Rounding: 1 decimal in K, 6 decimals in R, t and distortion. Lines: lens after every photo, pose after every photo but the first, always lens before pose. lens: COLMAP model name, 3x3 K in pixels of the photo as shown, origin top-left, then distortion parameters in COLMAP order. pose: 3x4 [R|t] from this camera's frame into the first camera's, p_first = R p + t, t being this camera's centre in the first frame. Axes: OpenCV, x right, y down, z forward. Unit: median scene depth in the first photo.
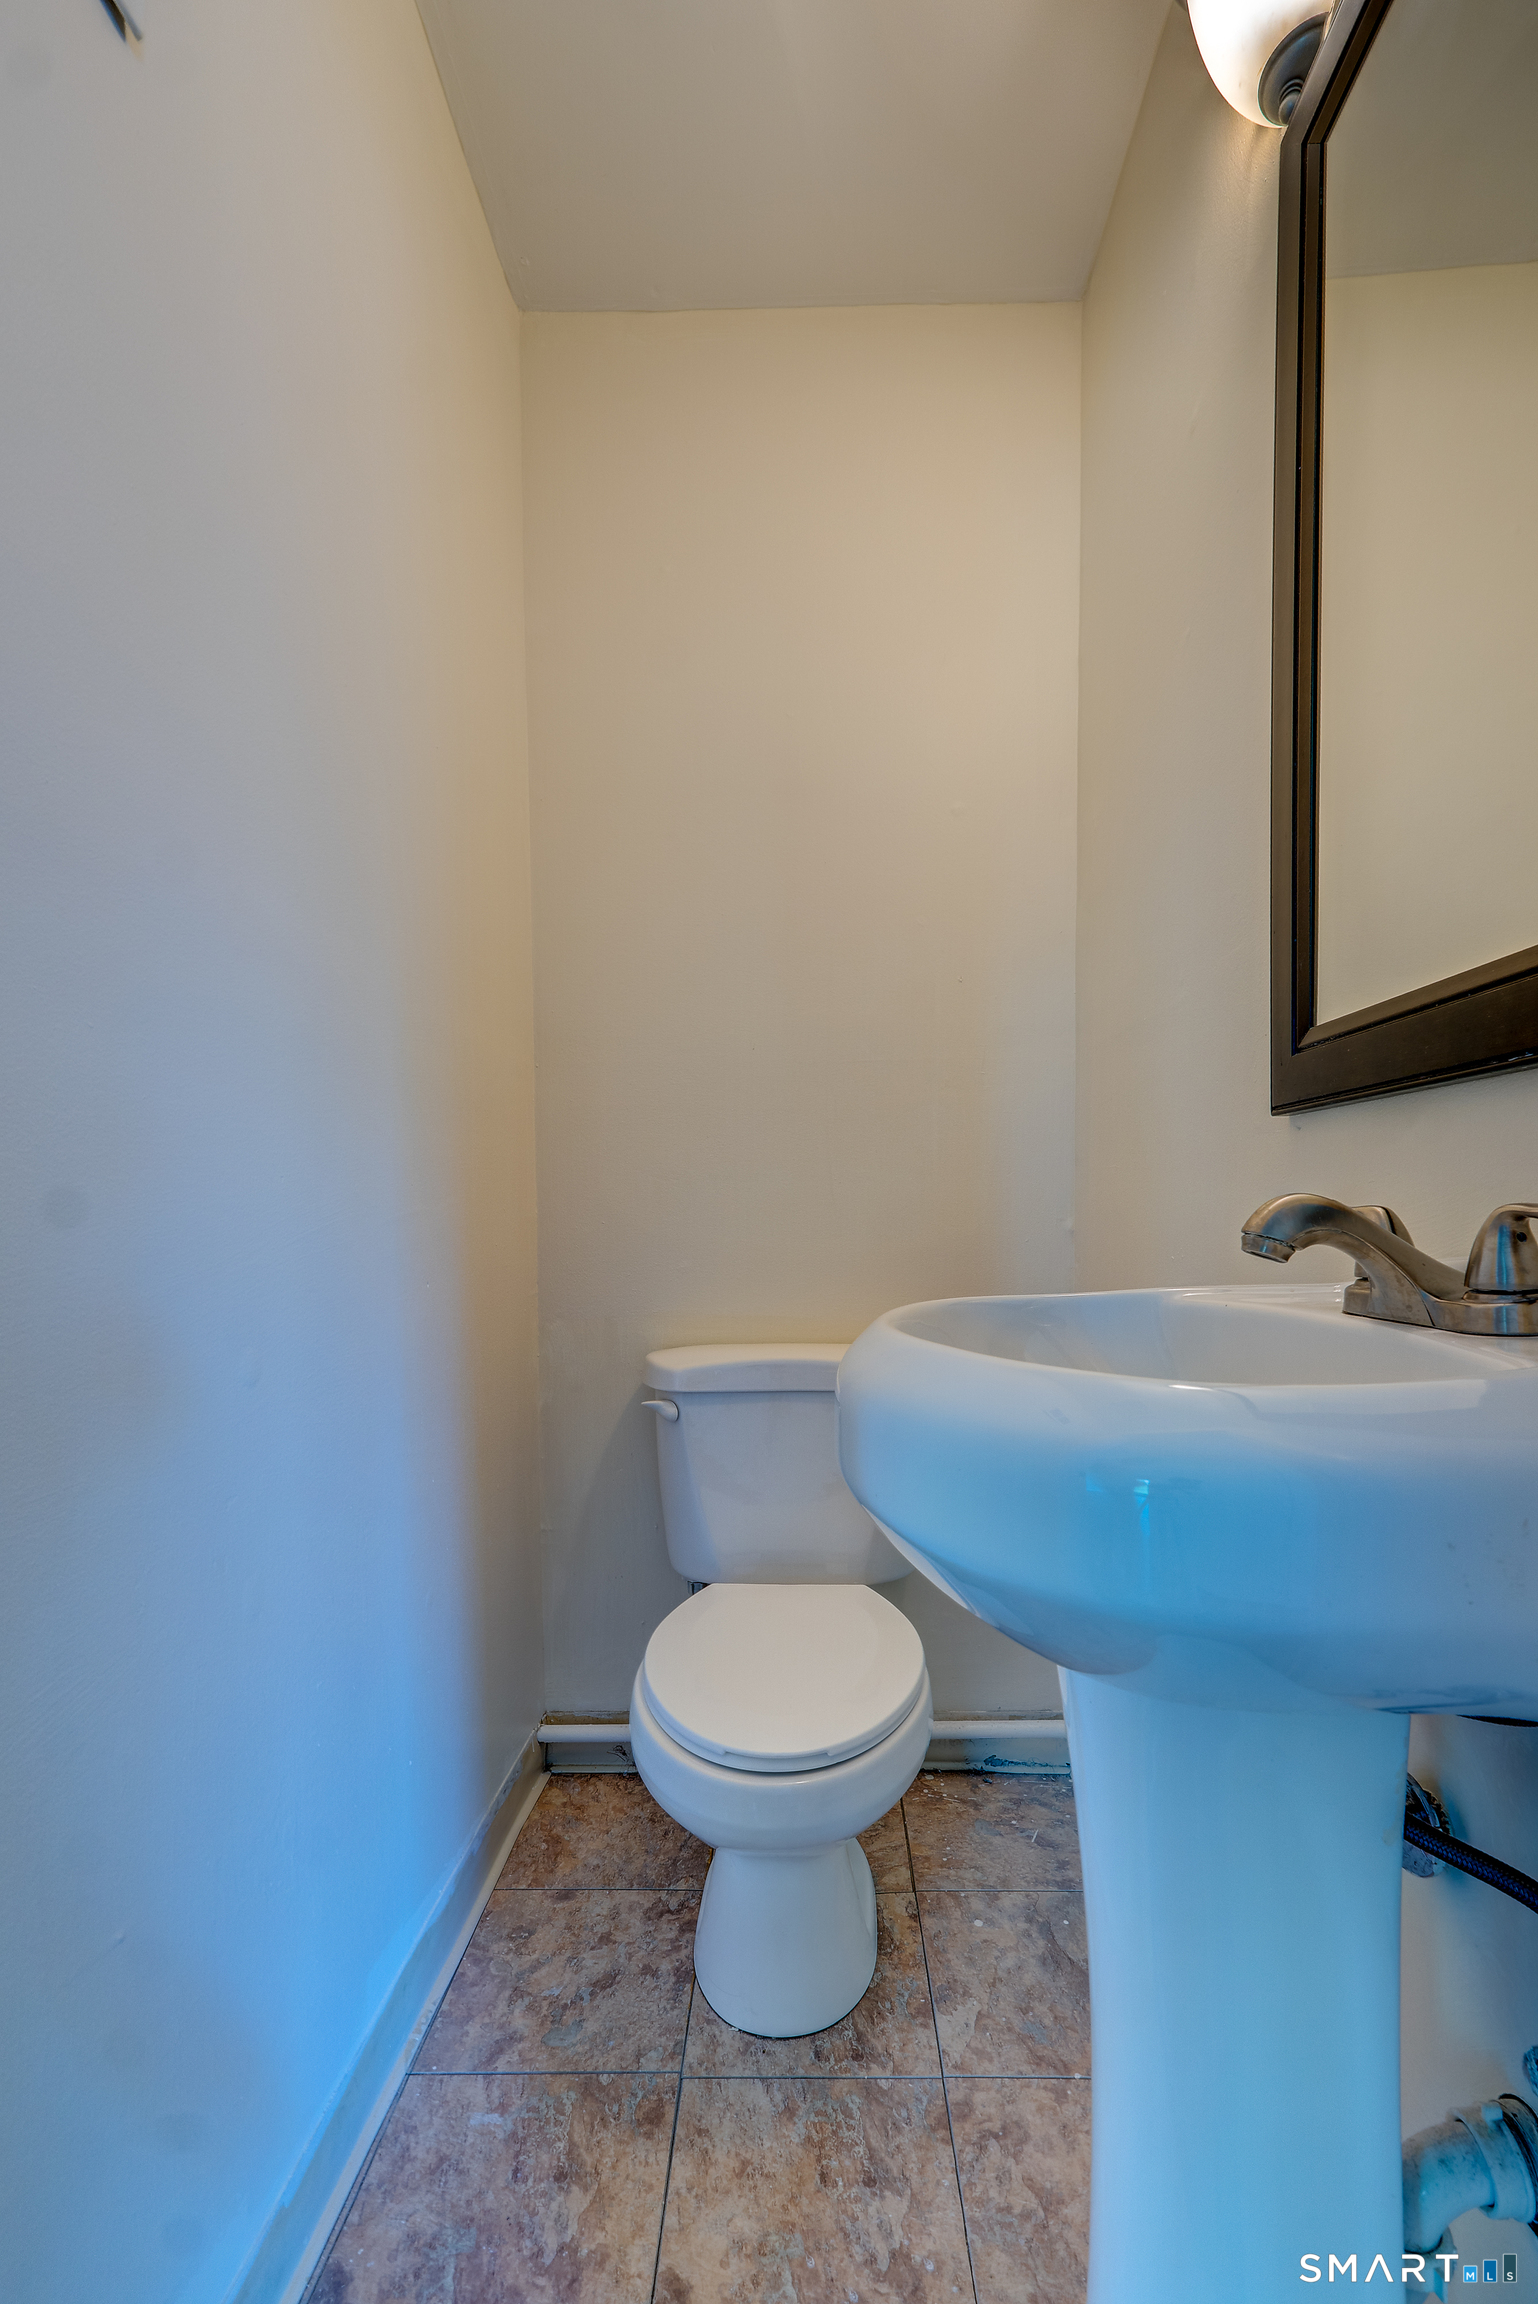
lens RADIAL K [[987.0, 0, 825.1], [0, 987.0, 1258.3], [0, 0, 1]] dist [0.009363, -0.001696]
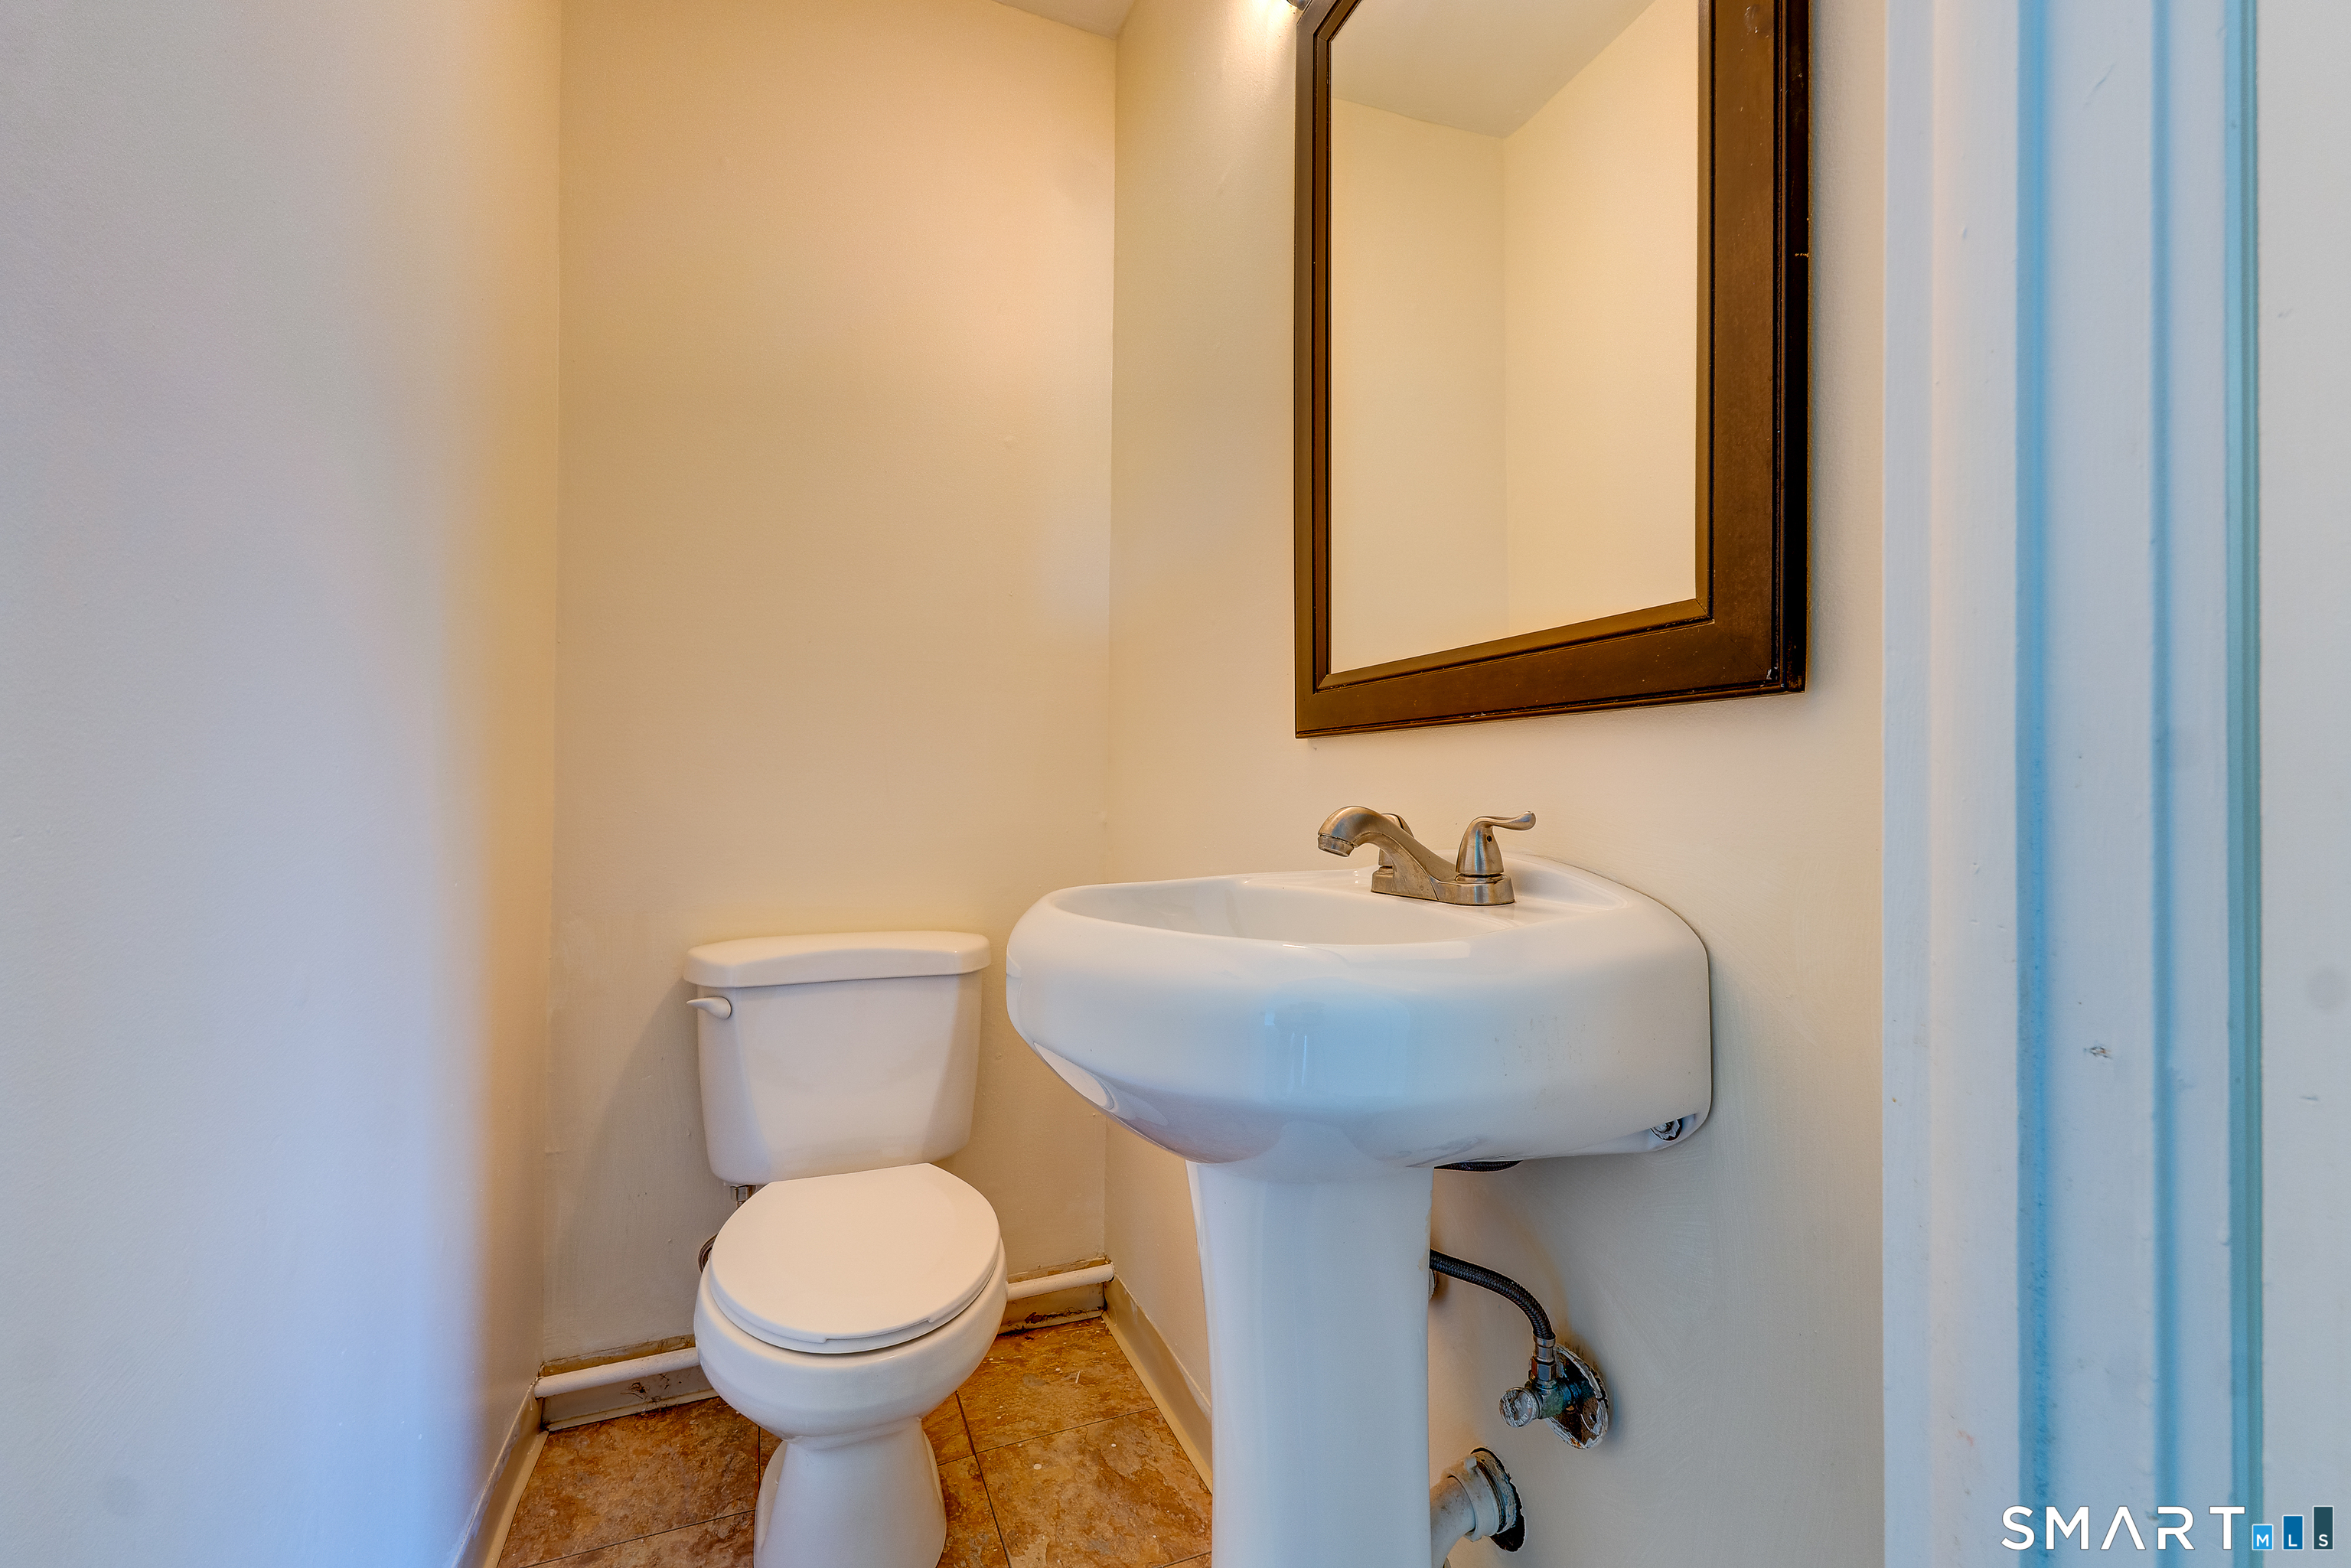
lens RADIAL K [[1007.1, 0, 1166.1], [0, 1007.1, 786.6], [0, 0, 1]] dist [0.009363, -0.001696]
pose [[0.912650, 0.019729, 0.408266, -0.177502], [0.001482, 0.998668, -0.051572, -0.010649], [-0.408740, 0.047672, 0.911405, -0.092646]]
